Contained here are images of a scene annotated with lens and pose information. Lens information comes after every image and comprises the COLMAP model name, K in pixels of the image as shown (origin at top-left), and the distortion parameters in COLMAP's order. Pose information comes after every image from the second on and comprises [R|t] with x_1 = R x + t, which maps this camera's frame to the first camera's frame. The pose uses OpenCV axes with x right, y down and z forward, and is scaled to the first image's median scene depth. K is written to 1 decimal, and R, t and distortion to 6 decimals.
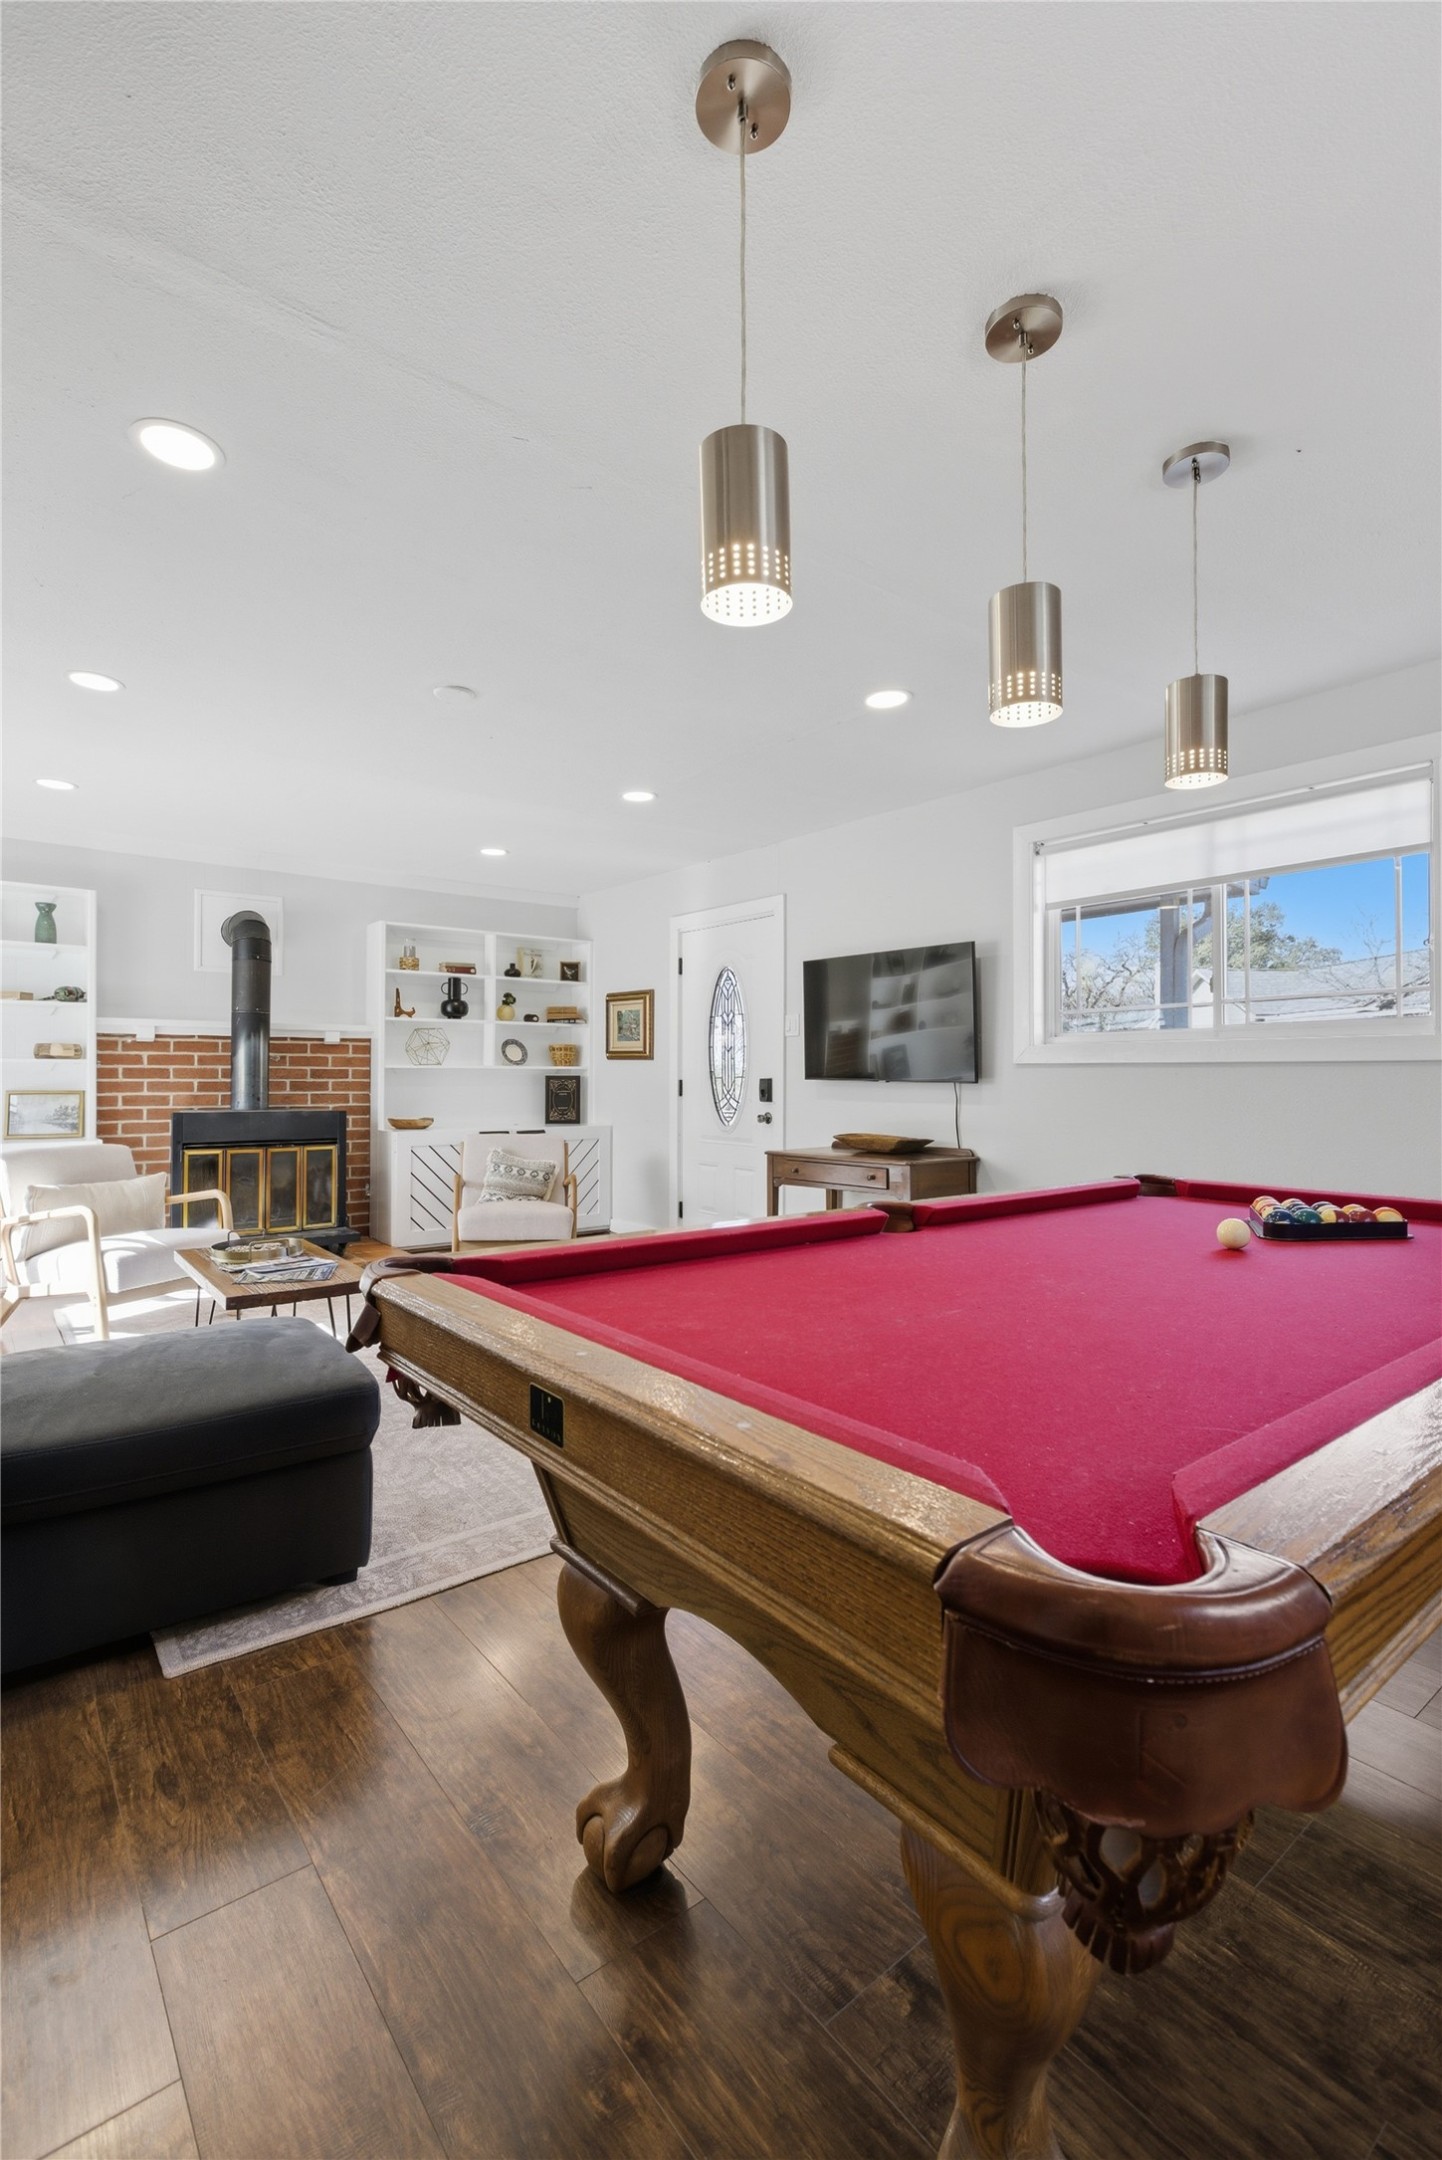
lens RADIAL K [[971.6, 0, 712.7], [0, 971.6, 1073.6], [0, 0, 1]] dist [-0.001674, 0.001412]
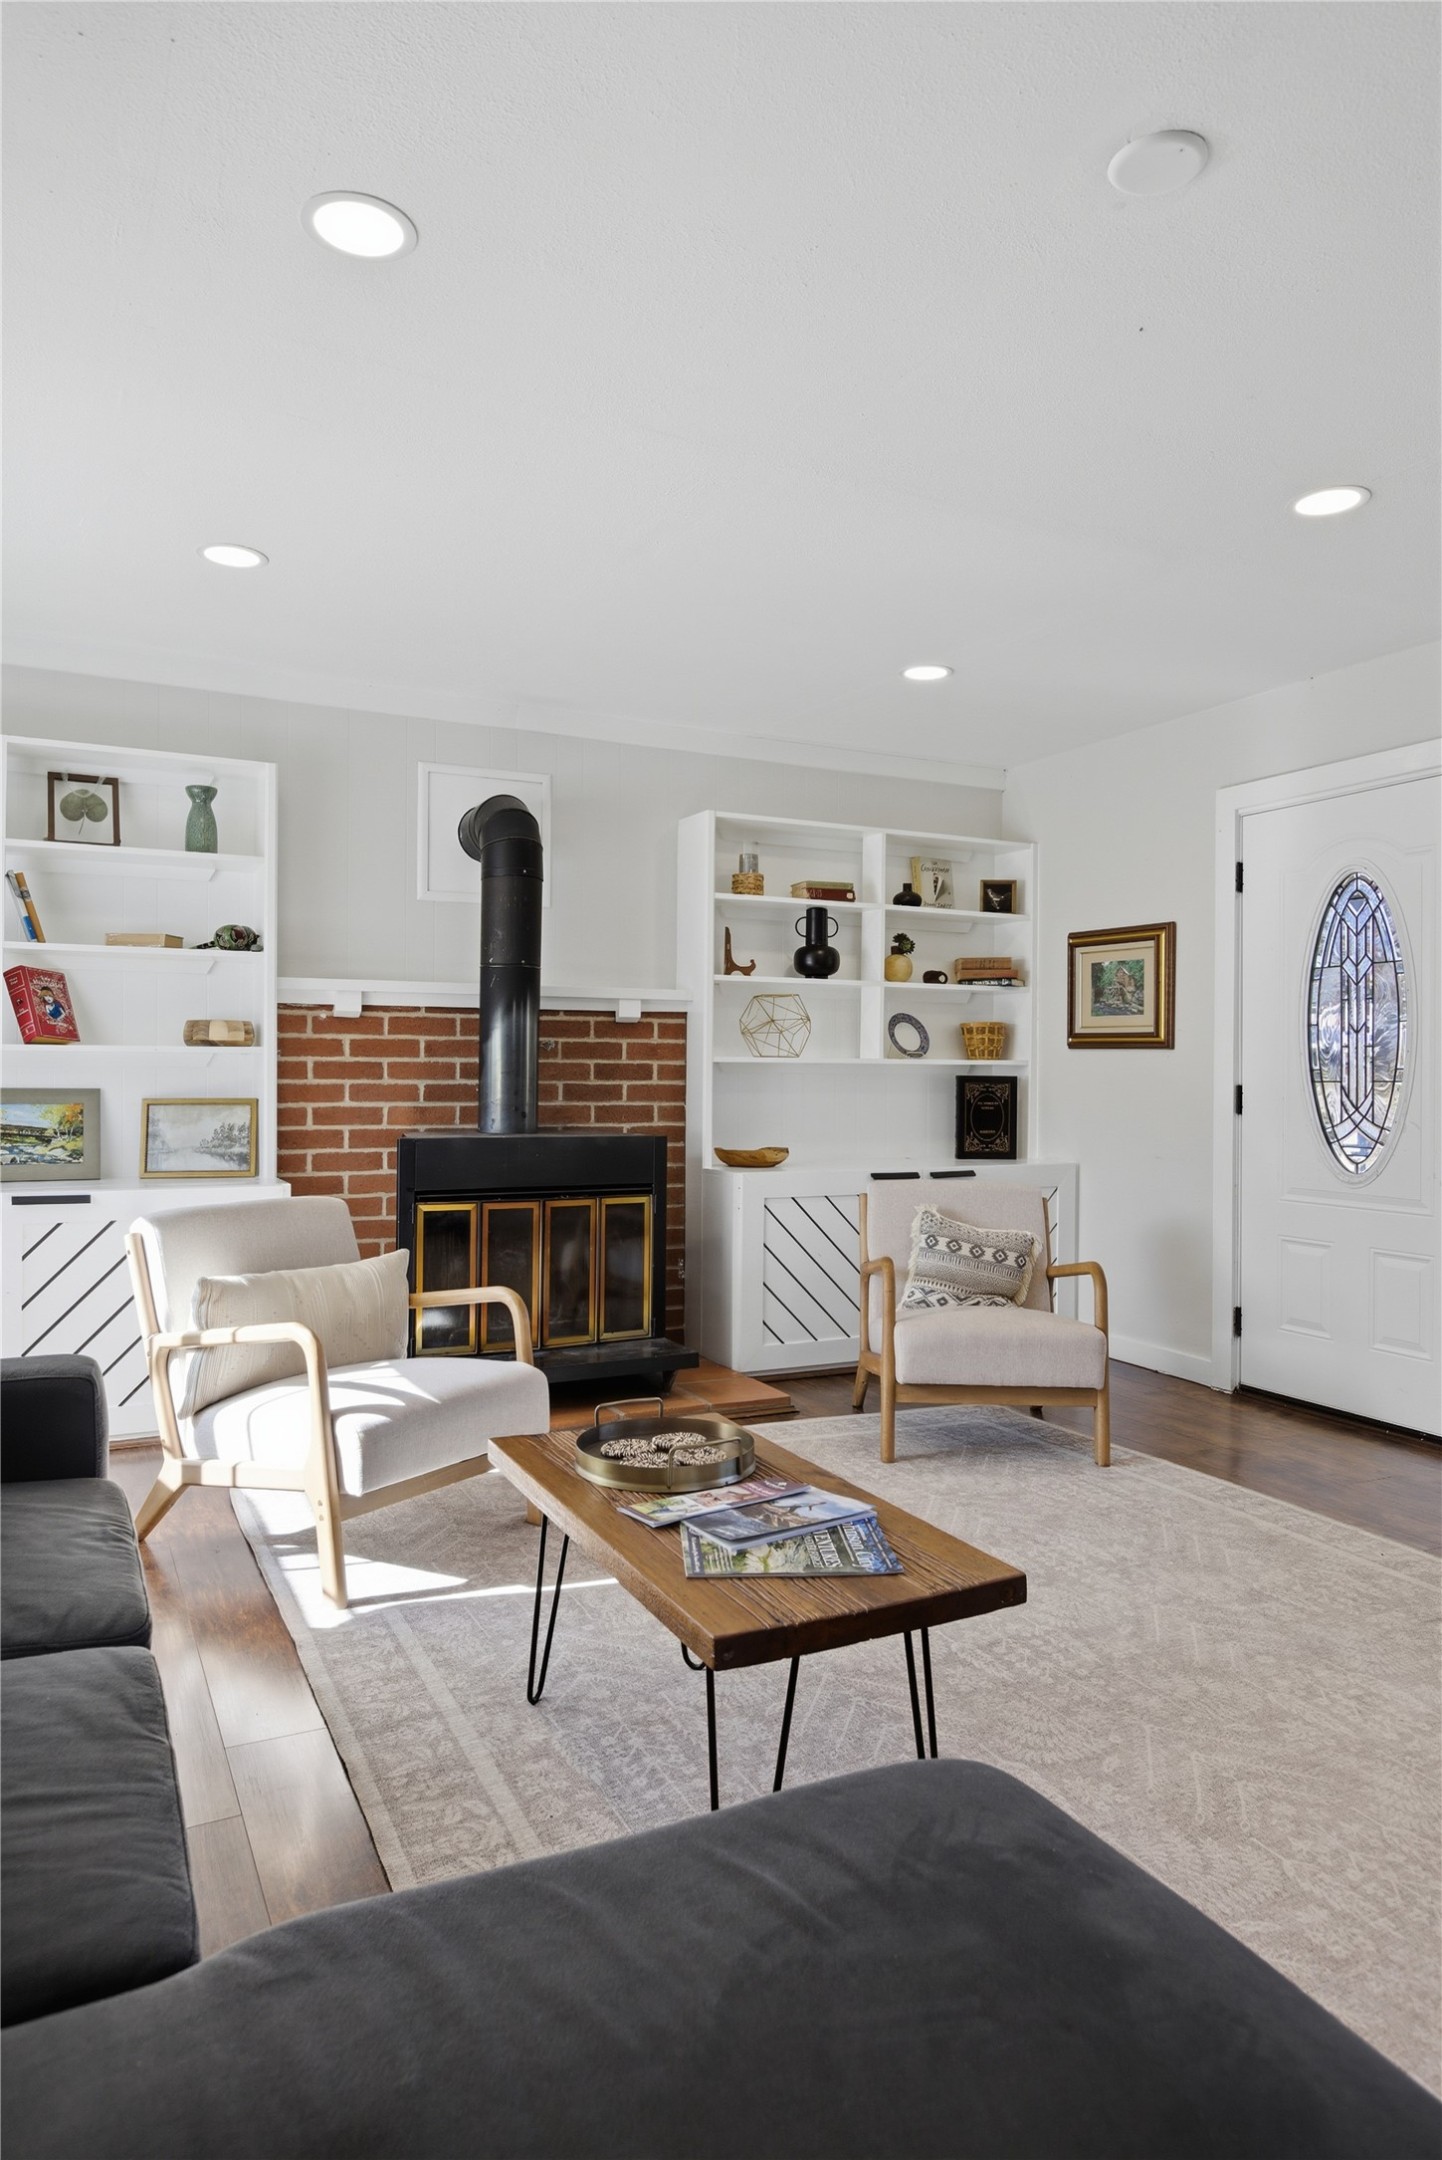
lens RADIAL K [[1343.9, 0, 721.0], [0, 1343.9, 1080.0], [0, 0, 1]] dist [-0.006653, 0.001616]
pose [[0.980979, 0.004066, -0.194069, -0.193012], [-0.002758, 0.999972, 0.007010, -0.000828], [0.194092, -0.006341, 0.980963, 0.227543]]
